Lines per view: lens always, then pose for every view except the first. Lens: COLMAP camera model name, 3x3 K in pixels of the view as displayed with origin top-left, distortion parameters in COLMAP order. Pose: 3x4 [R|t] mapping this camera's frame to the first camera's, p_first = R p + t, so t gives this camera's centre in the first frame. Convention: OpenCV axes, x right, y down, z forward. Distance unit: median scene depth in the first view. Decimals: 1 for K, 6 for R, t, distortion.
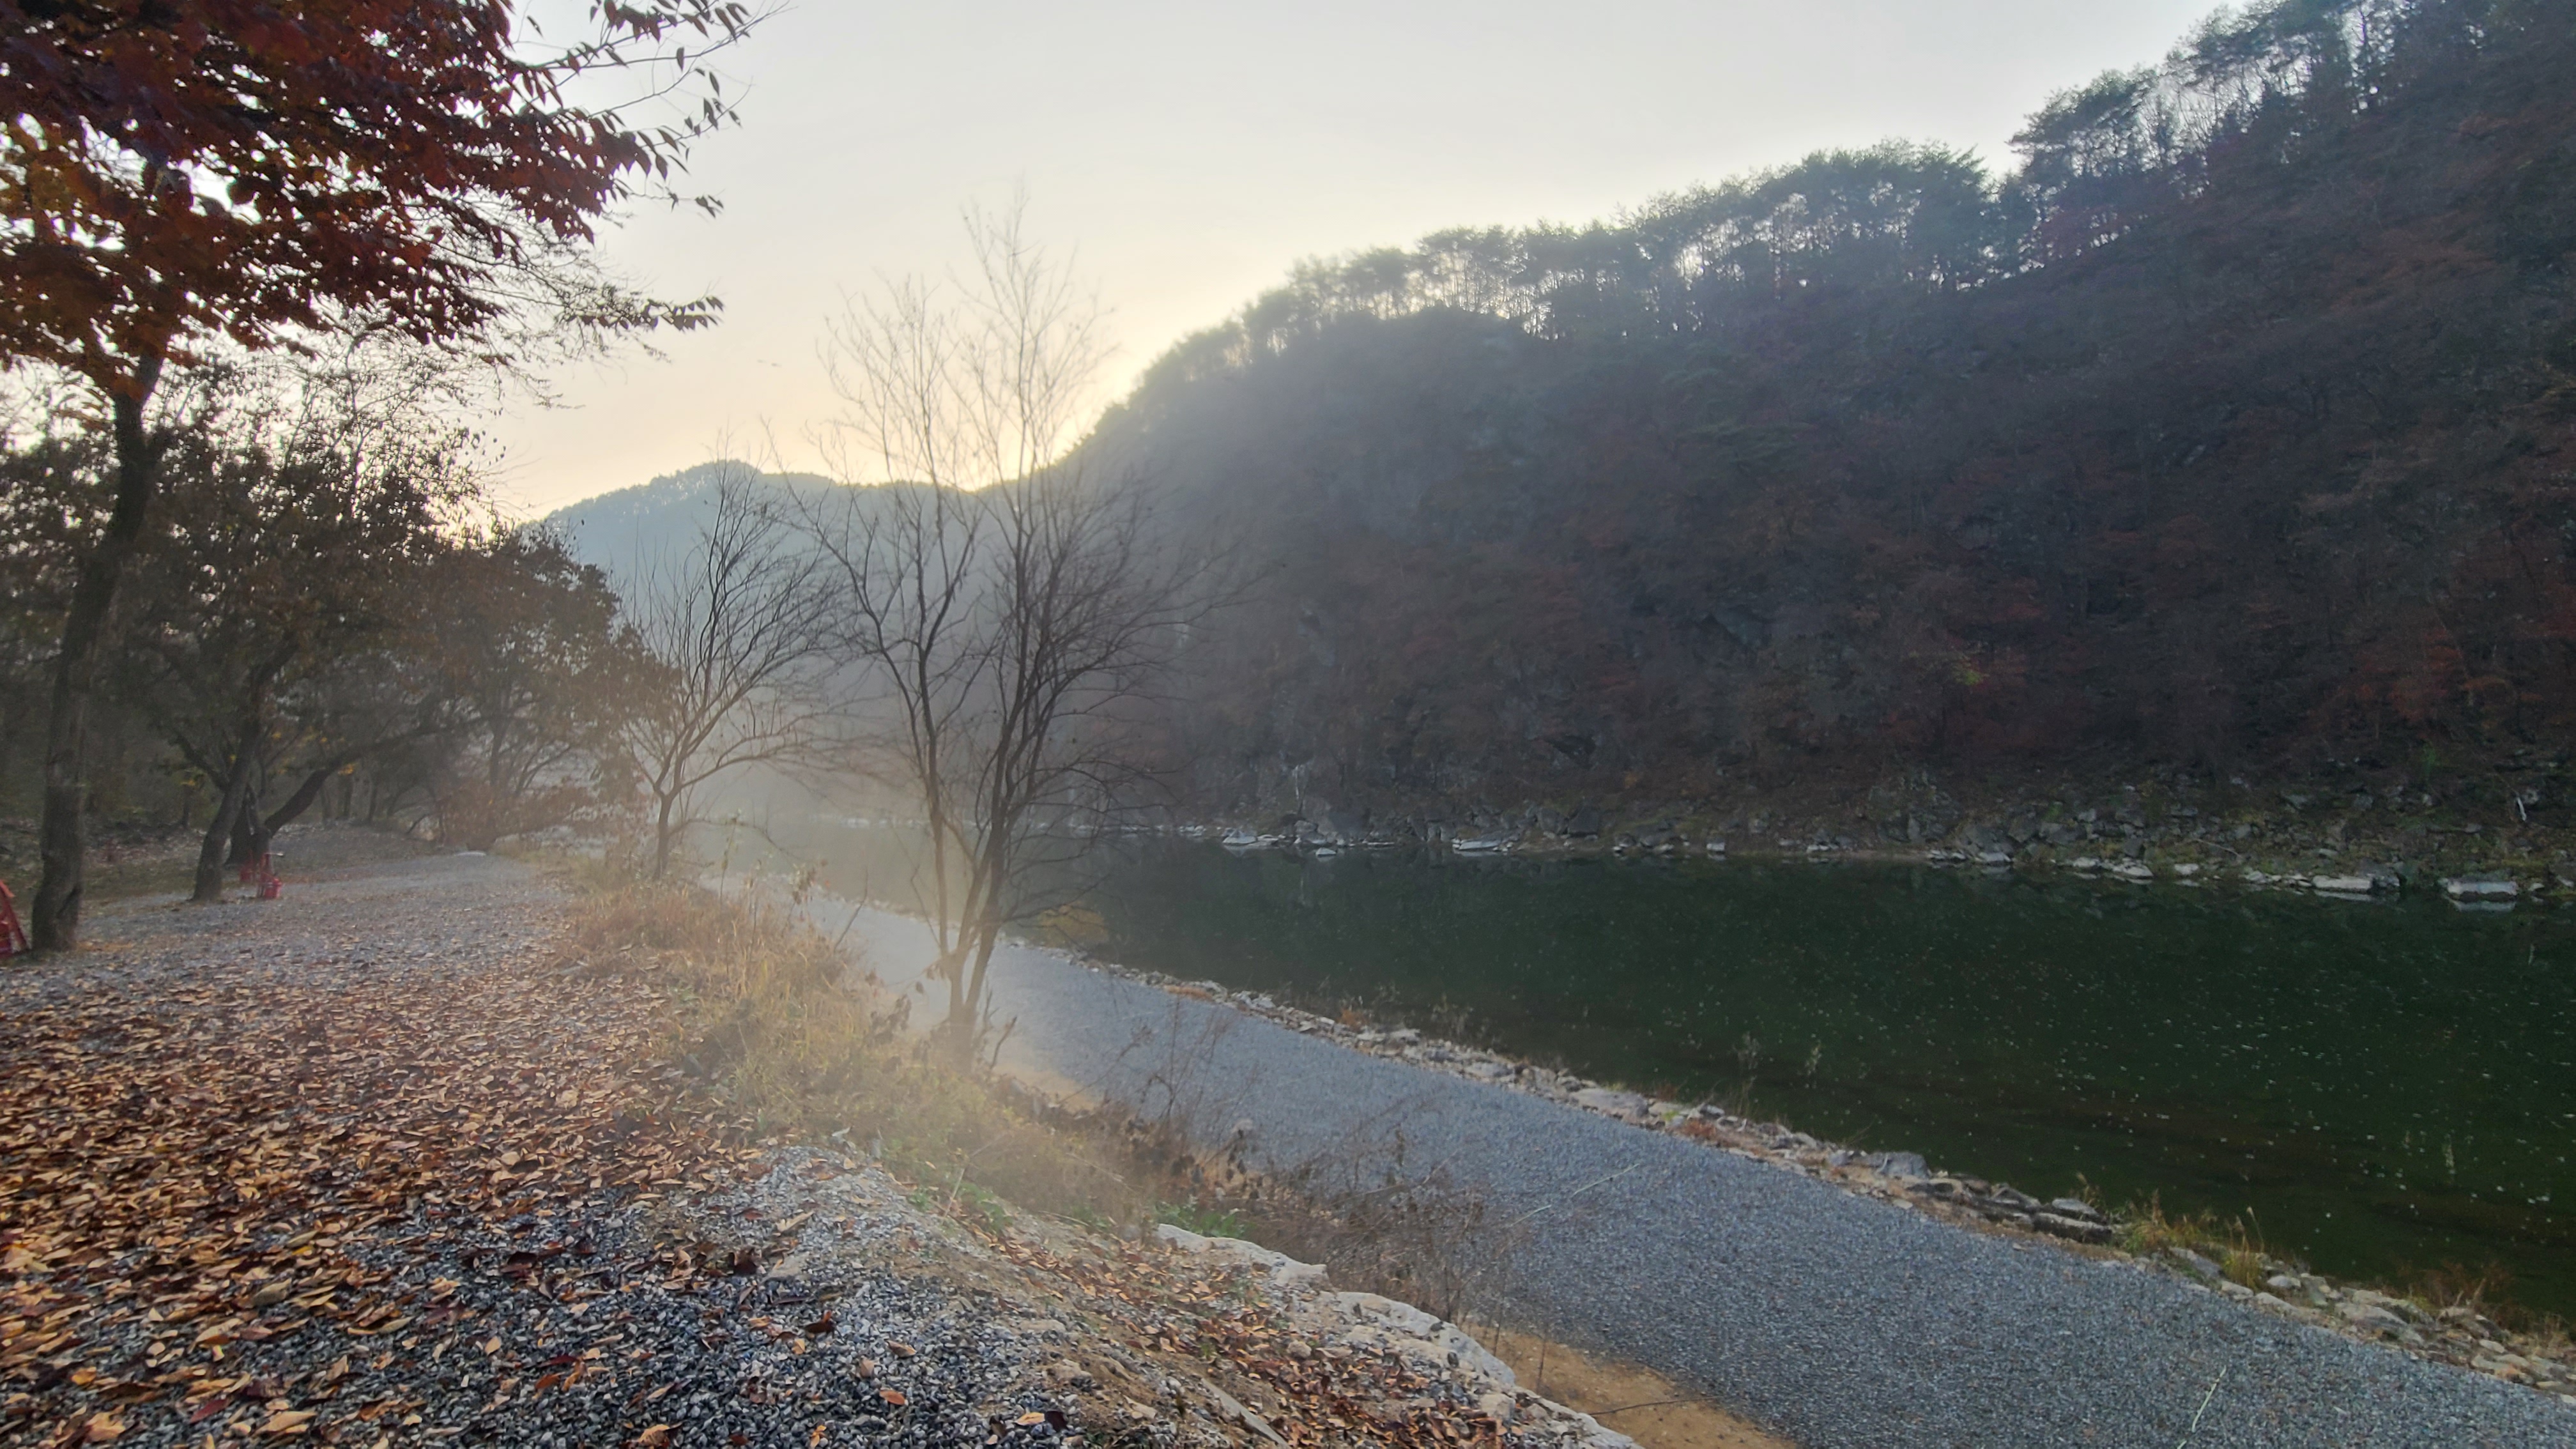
lens RADIAL K [[1117.2, 0, 1288.0], [0, 1117.2, 724.5], [0, 0, 1]] dist [0.002305, -0.000272]
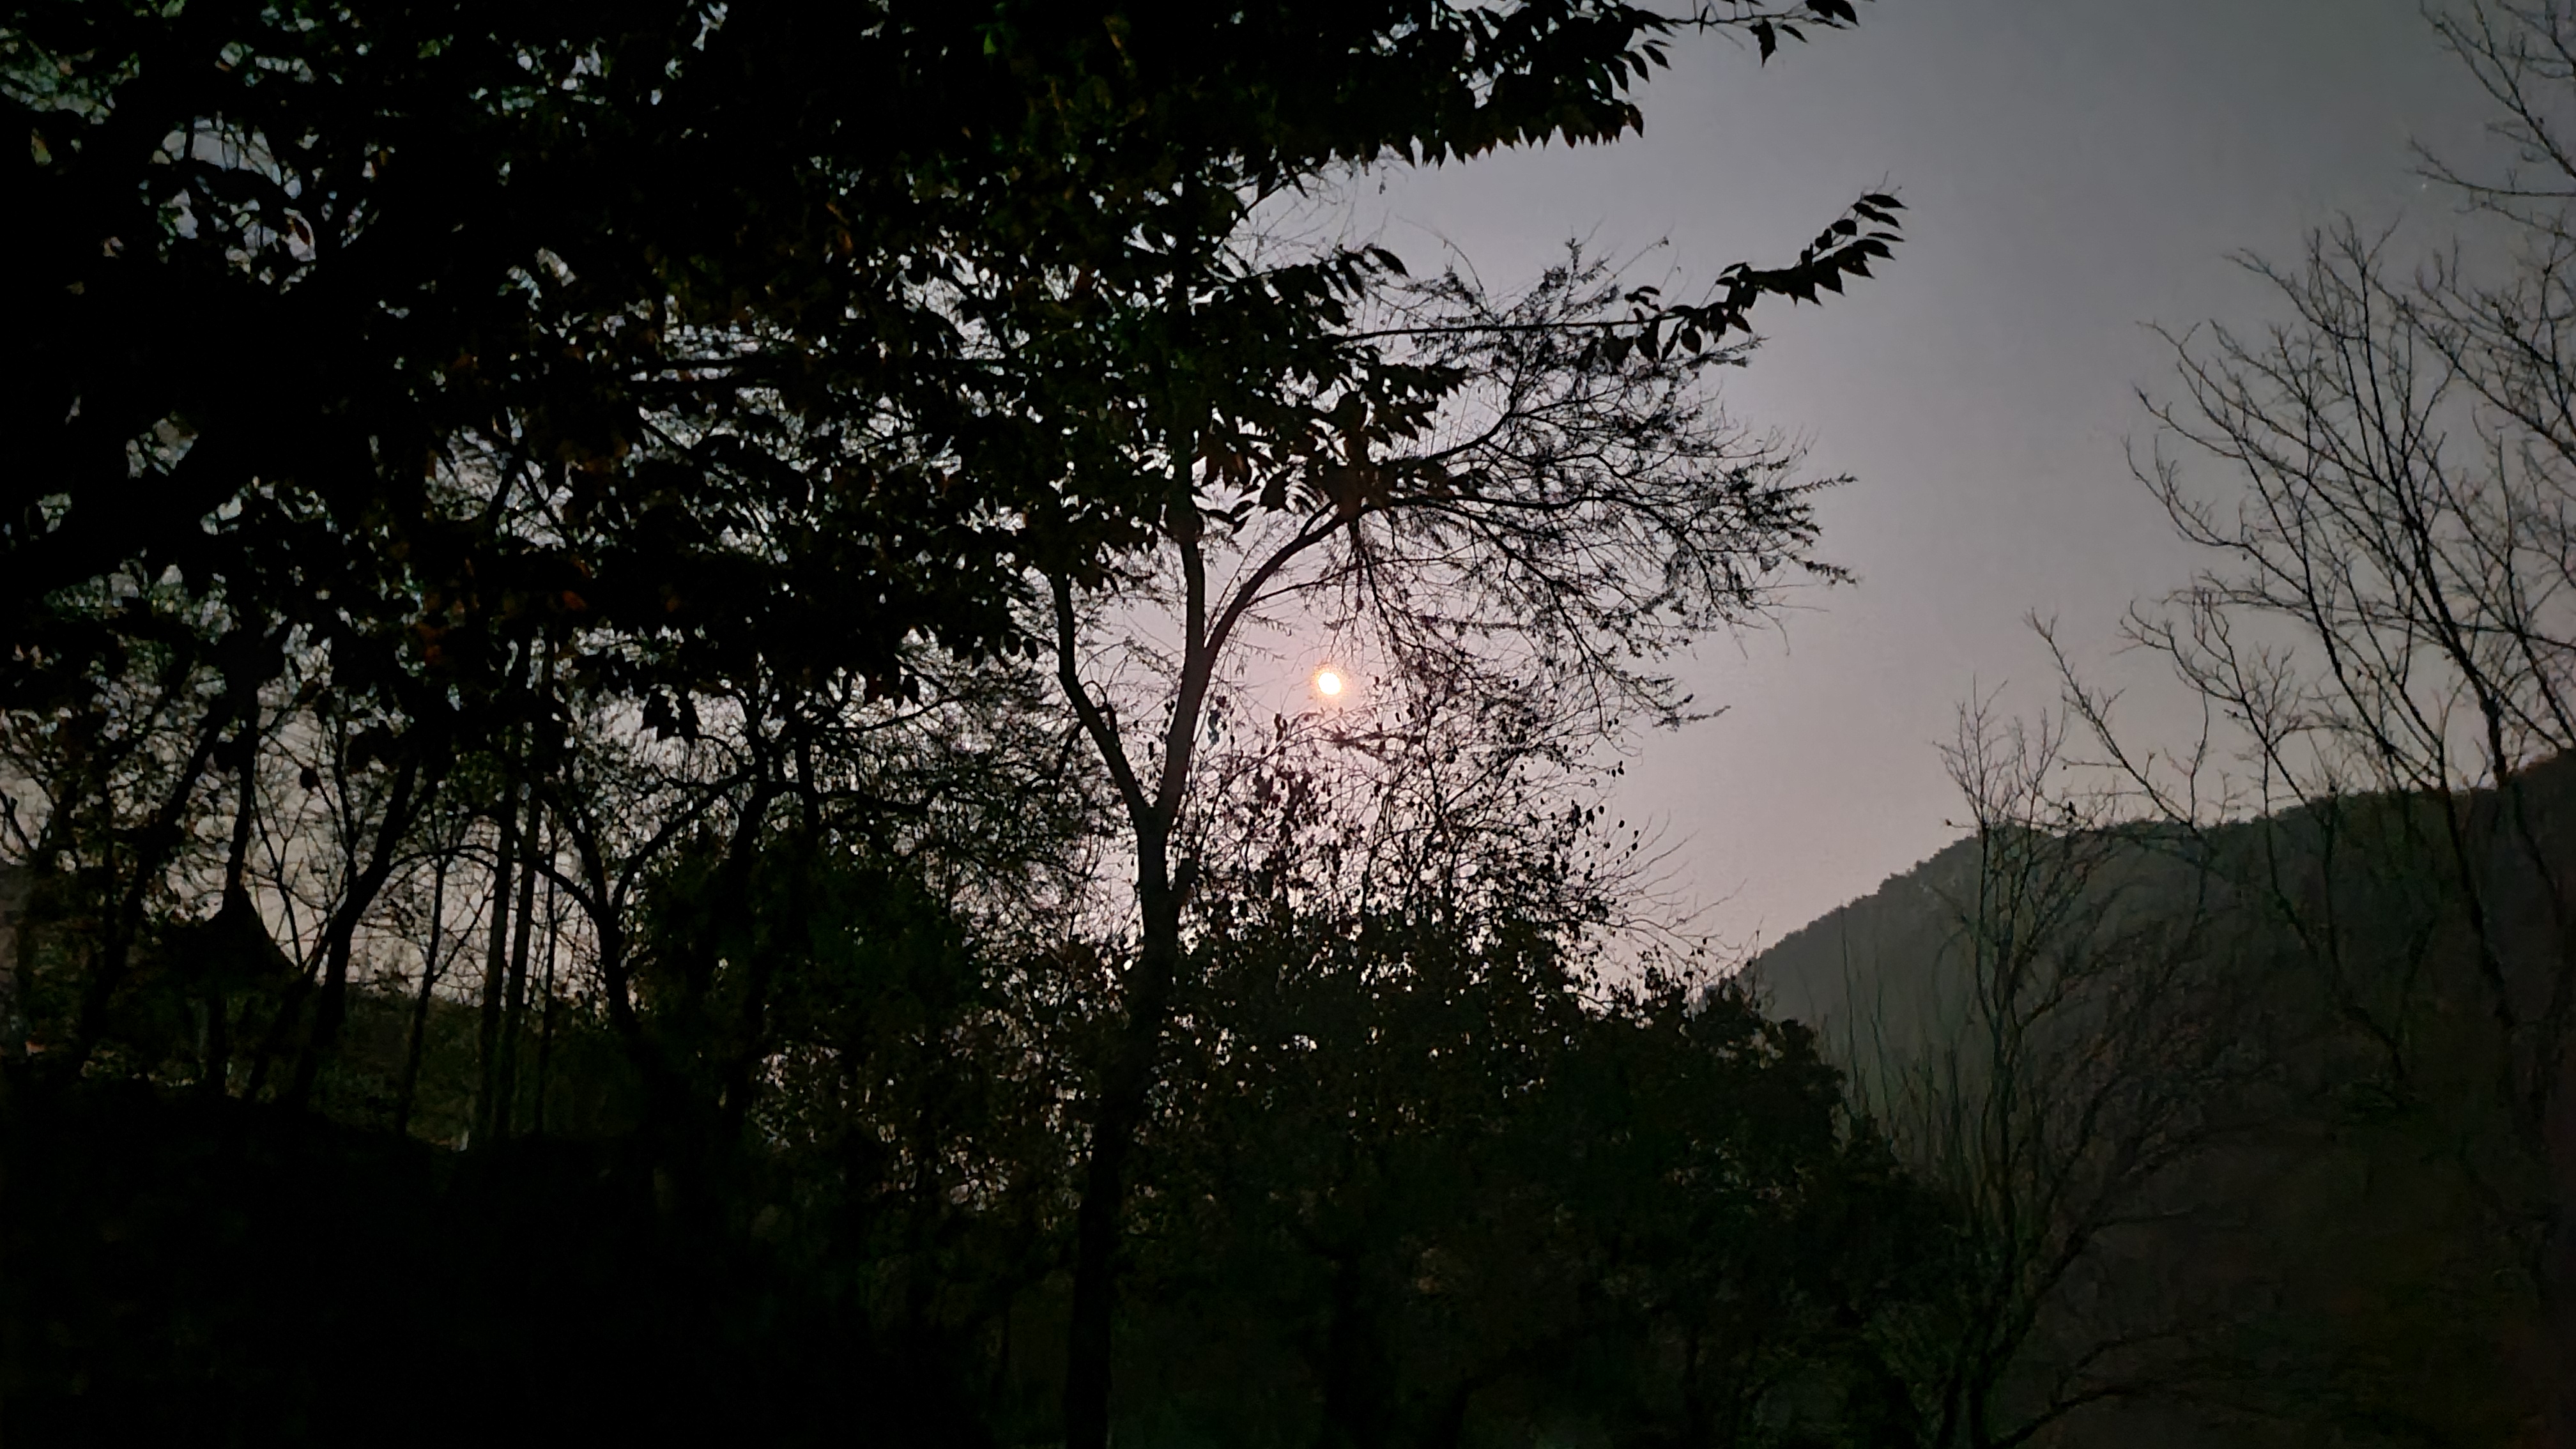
lens RADIAL K [[2051.0, 0, 1273.3], [0, 2051.0, 699.9], [0, 0, 1]] dist [0.058119, -0.035993]
pose [[0.685318, -0.230103, -0.690935, -0.095243], [0.028004, 0.956394, -0.290733, -0.001878], [0.727705, 0.179896, 0.661878, 0.192923]]
